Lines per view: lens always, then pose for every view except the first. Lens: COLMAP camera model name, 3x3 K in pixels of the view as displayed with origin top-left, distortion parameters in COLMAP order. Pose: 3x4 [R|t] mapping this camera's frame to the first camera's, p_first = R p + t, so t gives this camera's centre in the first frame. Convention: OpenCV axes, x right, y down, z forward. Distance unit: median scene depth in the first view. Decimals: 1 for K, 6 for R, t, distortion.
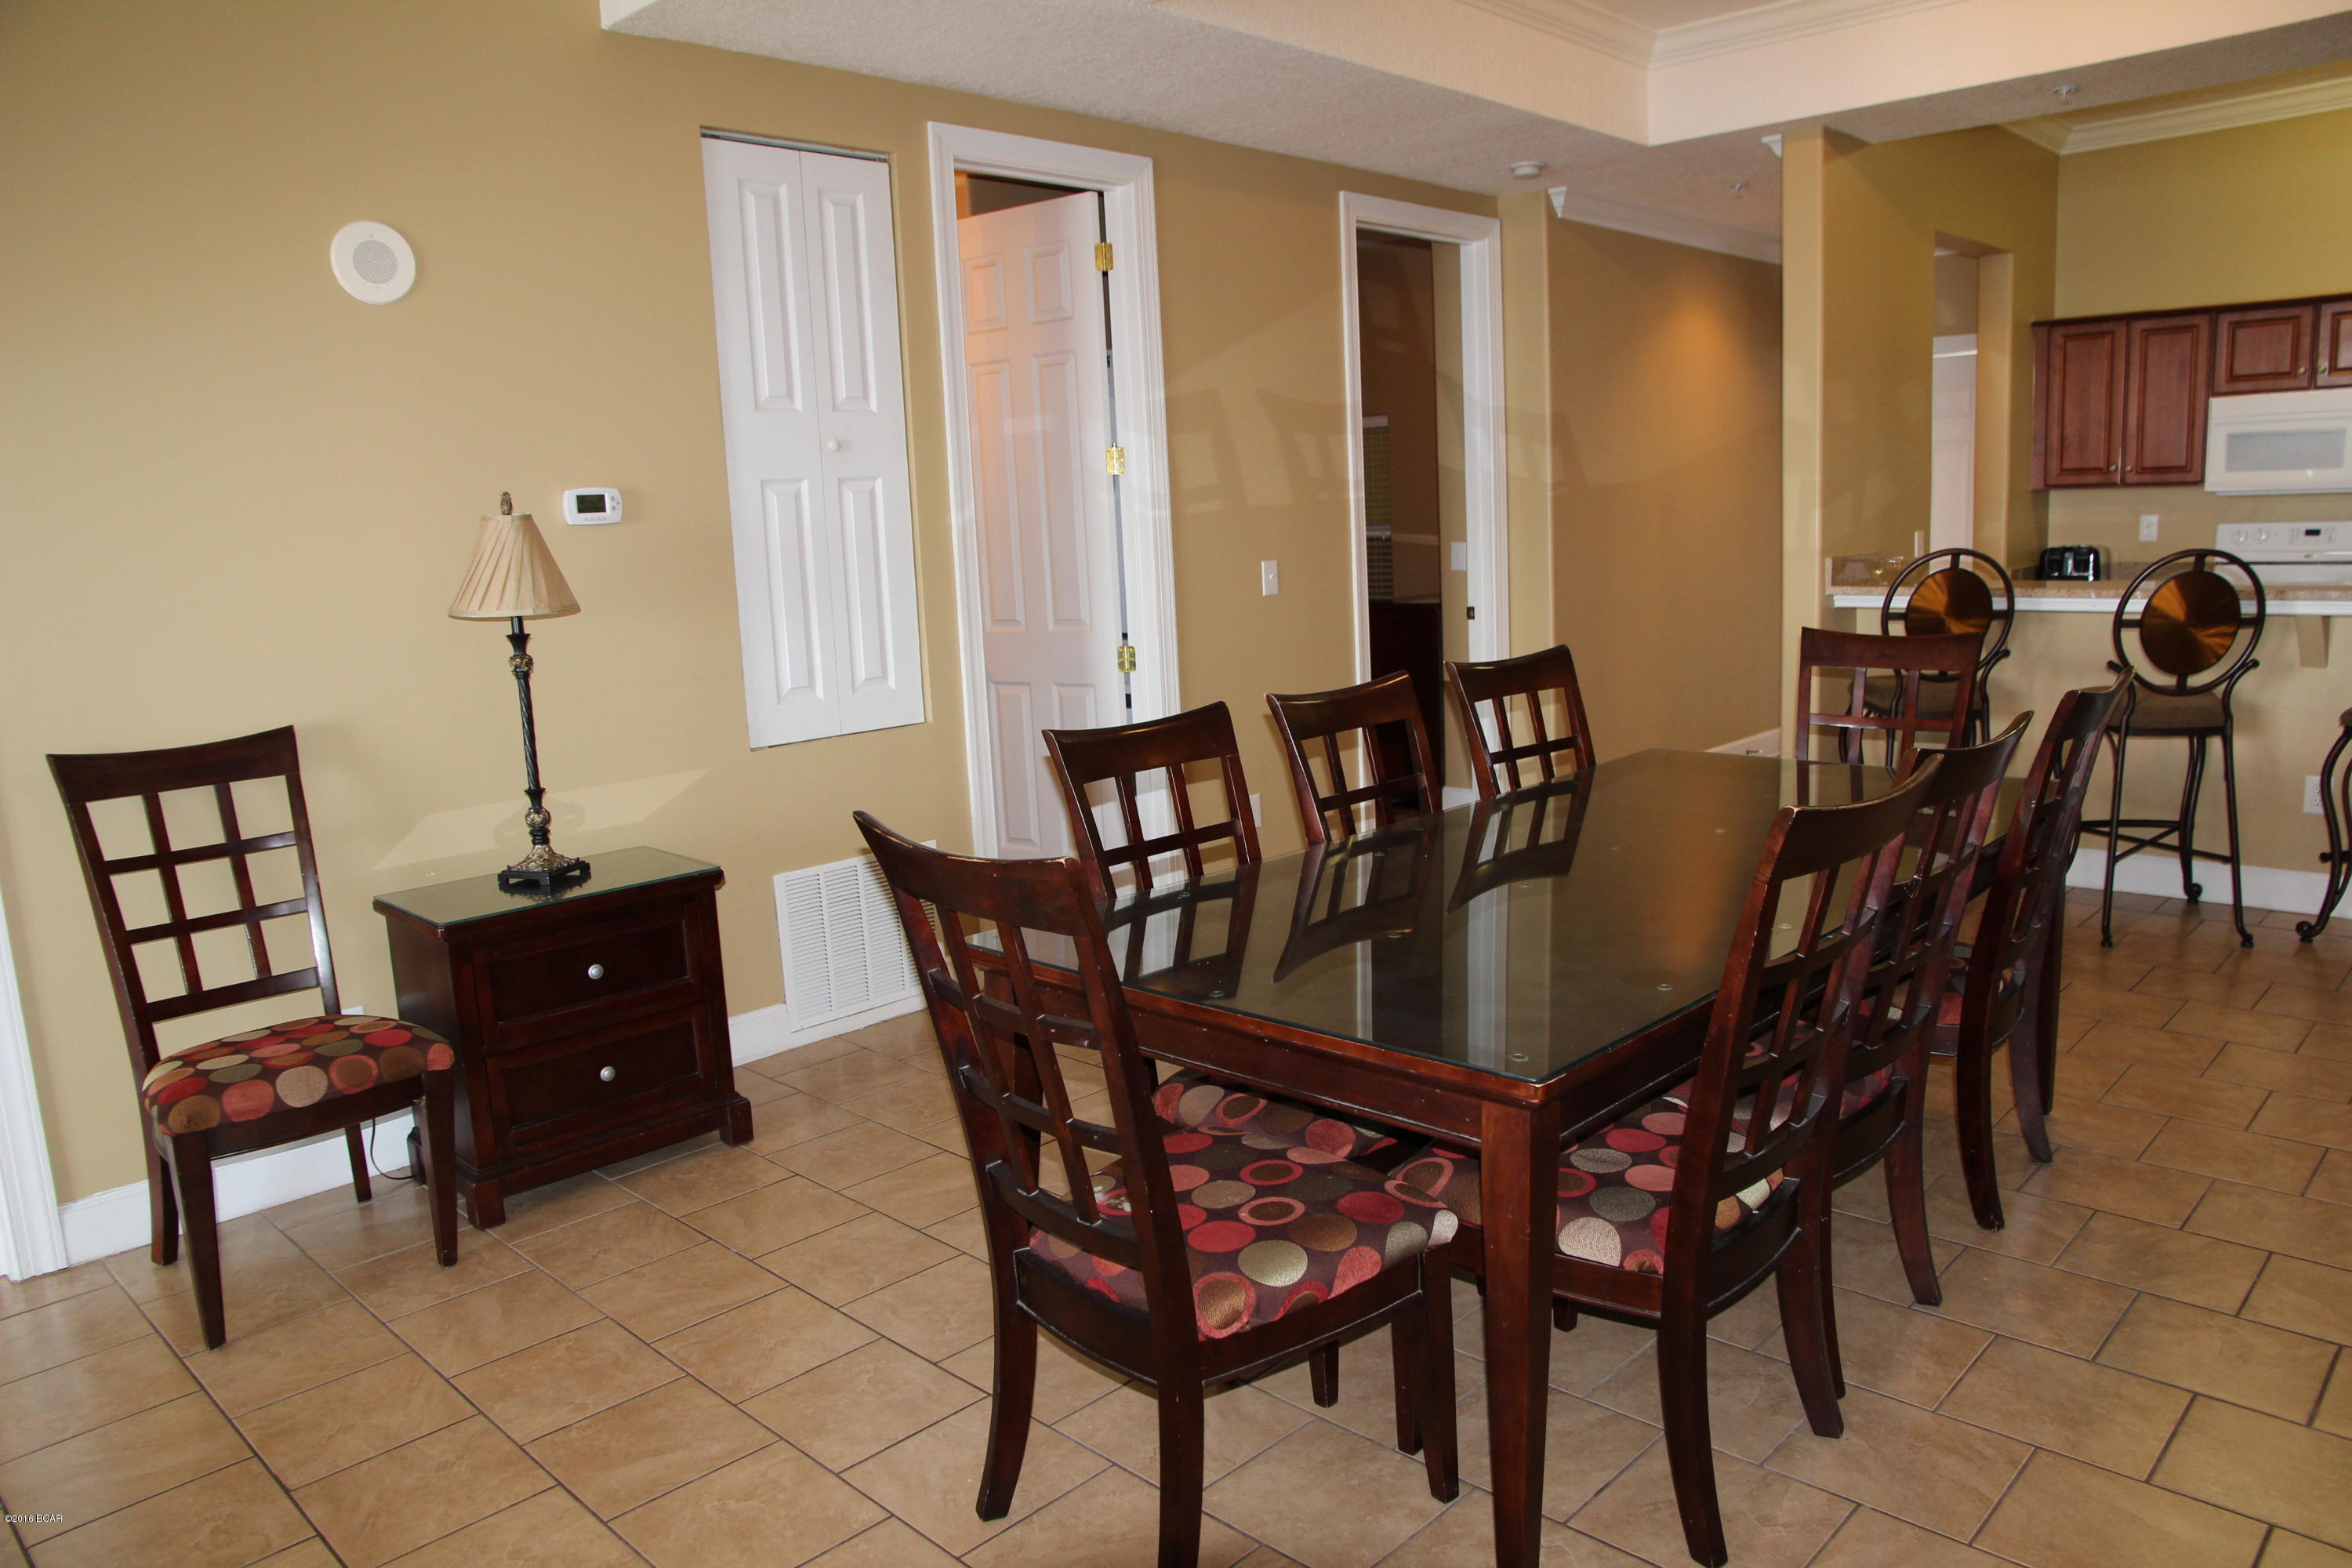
lens RADIAL K [[1598.9, 0, 1176.0], [0, 1598.9, 784.0], [0, 0, 1]] dist [-0.097989, 0.047576]
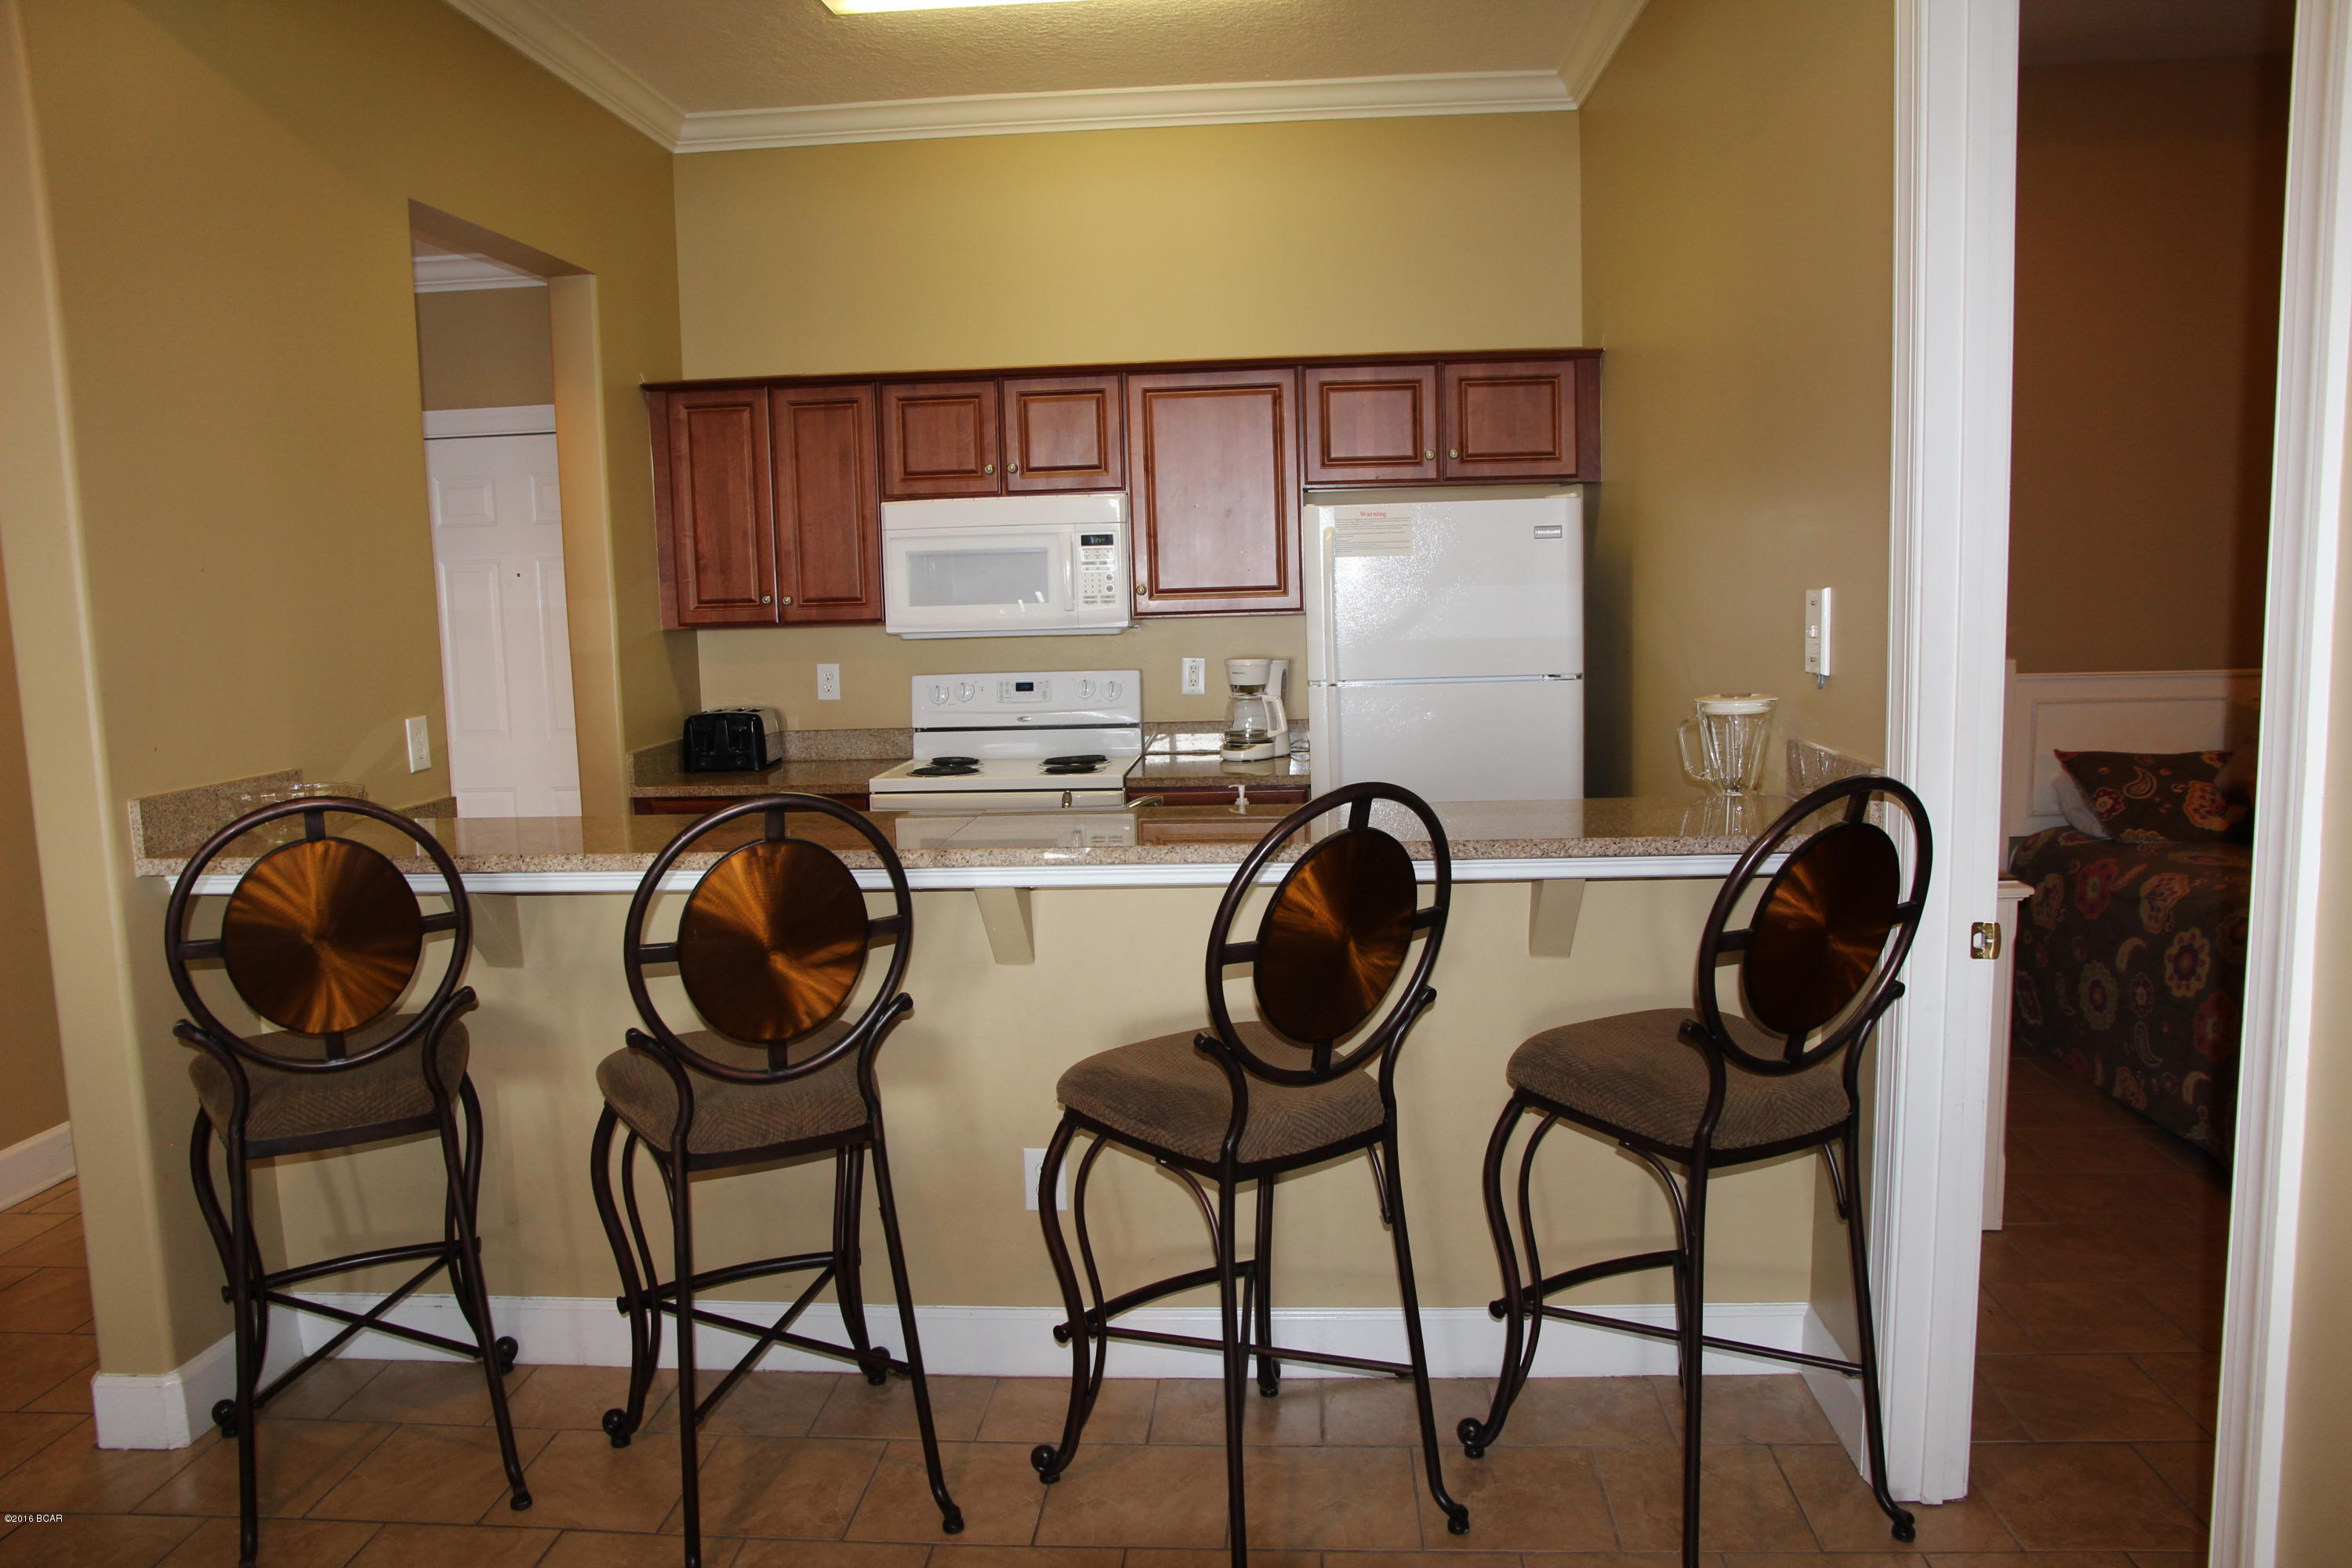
lens RADIAL K [[1598.9, 0, 1176.0], [0, 1598.9, 784.0], [0, 0, 1]] dist [-0.097989, 0.047576]
pose [[0.764192, -0.056152, 0.642540, 0.295121], [0.099655, 0.994520, -0.031611, -0.084798], [-0.637244, 0.088189, 0.765600, 0.362121]]
